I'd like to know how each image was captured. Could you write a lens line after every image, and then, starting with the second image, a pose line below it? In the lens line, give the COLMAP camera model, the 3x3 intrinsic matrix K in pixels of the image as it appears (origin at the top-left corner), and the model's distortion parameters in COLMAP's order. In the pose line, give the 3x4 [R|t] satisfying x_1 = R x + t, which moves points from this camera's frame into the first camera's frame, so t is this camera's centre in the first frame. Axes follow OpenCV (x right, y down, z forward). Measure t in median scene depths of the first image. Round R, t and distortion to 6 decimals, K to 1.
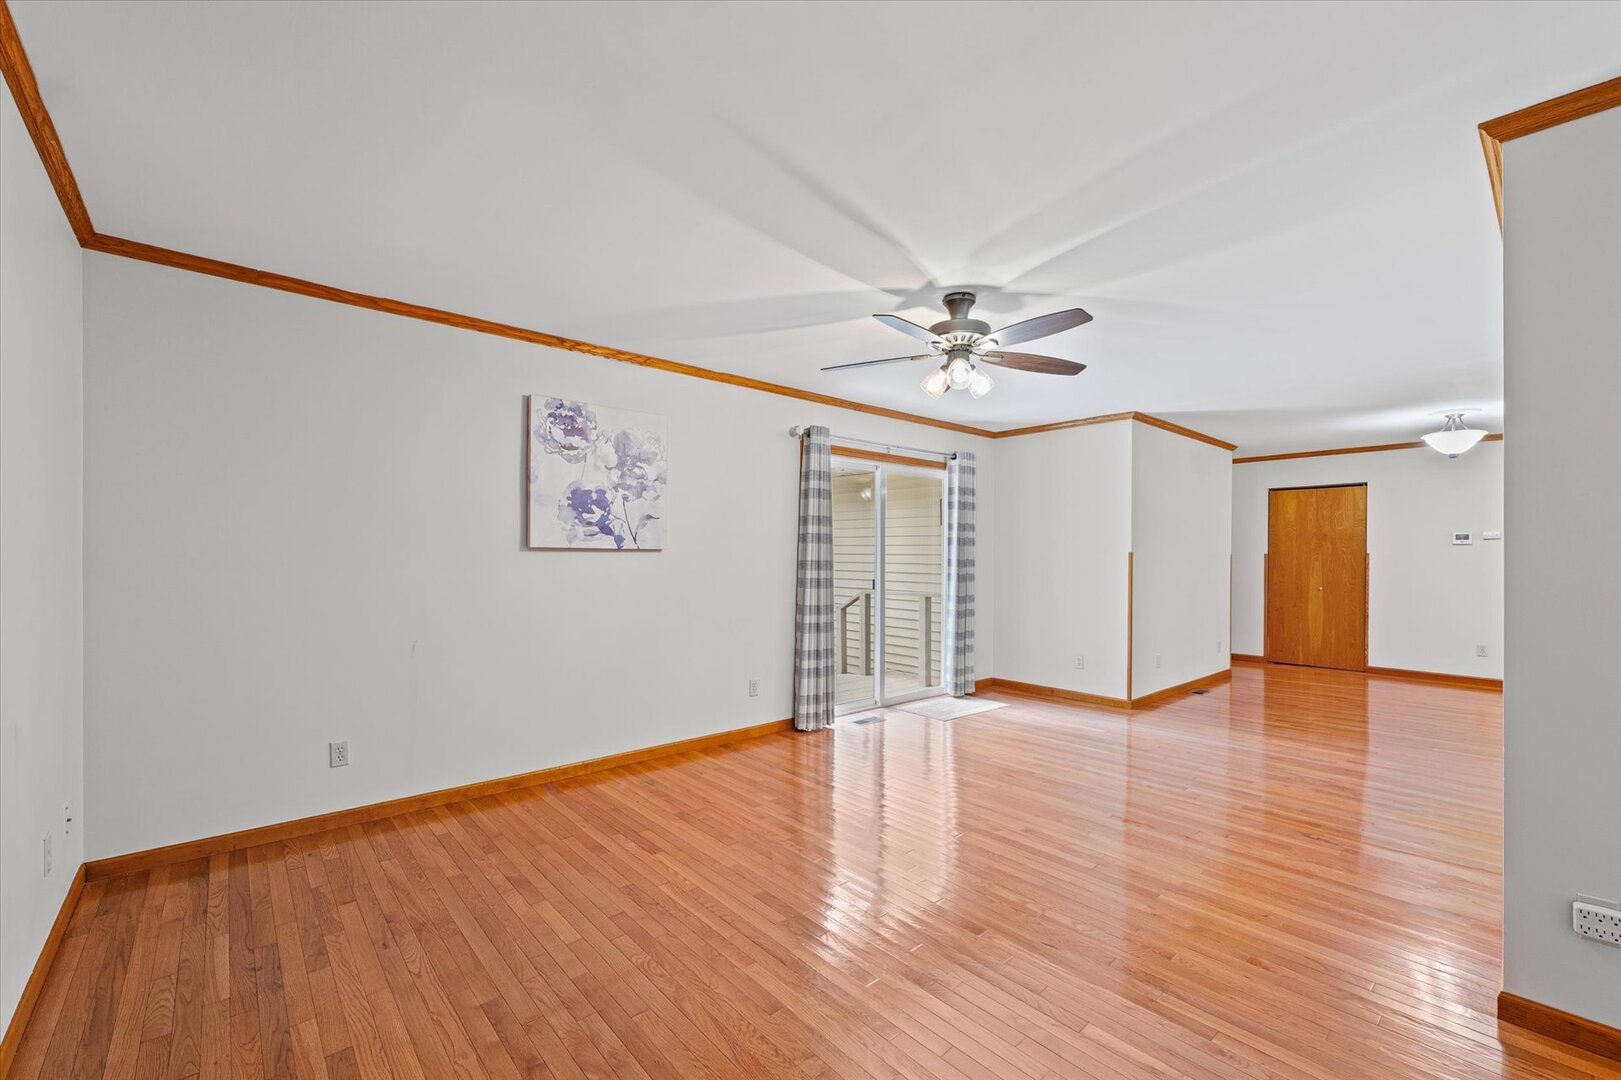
lens RADIAL K [[673.3, 0, 810.2], [0, 673.3, 545.9], [0, 0, 1]] dist [0.001158, 0.000115]
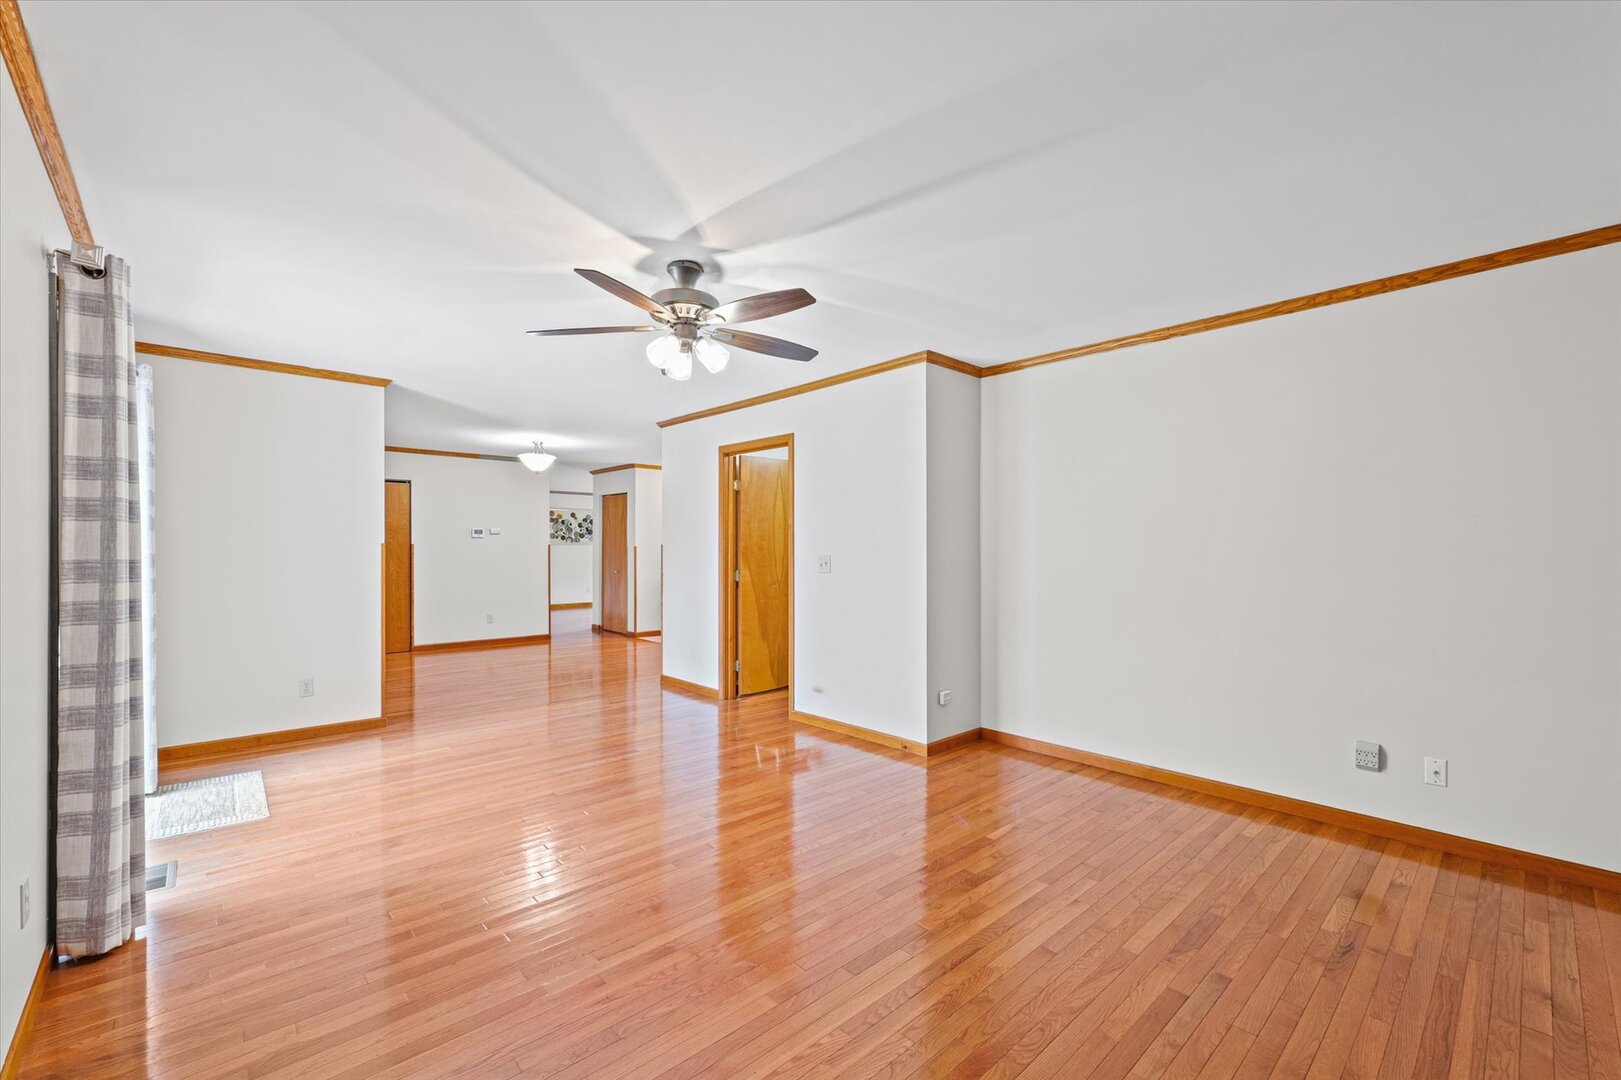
lens RADIAL K [[673.3, 0, 810.2], [0, 673.3, 545.9], [0, 0, 1]] dist [0.001158, 0.000115]
pose [[-0.017138, -0.000859, 0.999853, -0.552966], [-0.015489, 0.999880, 0.000593, 0.004545], [-0.999733, -0.015477, -0.017149, 0.670187]]
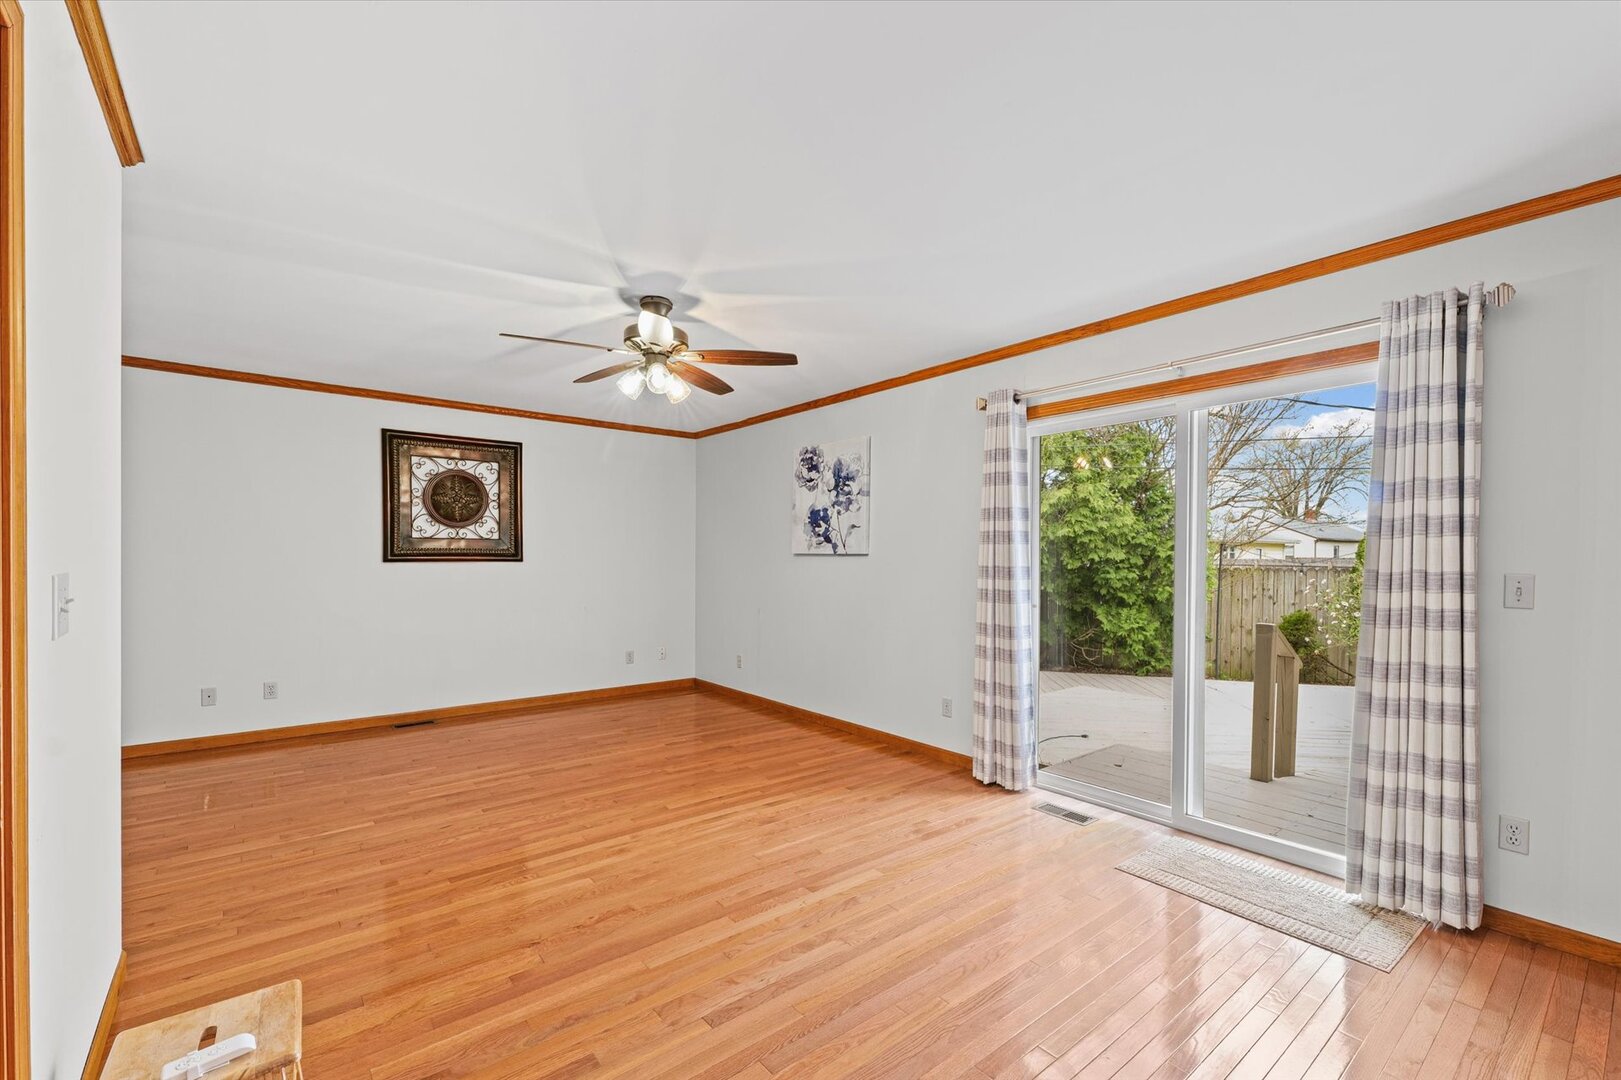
lens RADIAL K [[675.4, 0, 817.0], [0, 675.4, 561.3], [0, 0, 1]] dist [0.001173, 0.000097]
pose [[-0.037003, 0.001280, -0.999314, 0.969416], [0.009169, 0.999958, 0.000942, 0.016474], [0.999273, -0.009127, -0.037013, 1.013895]]
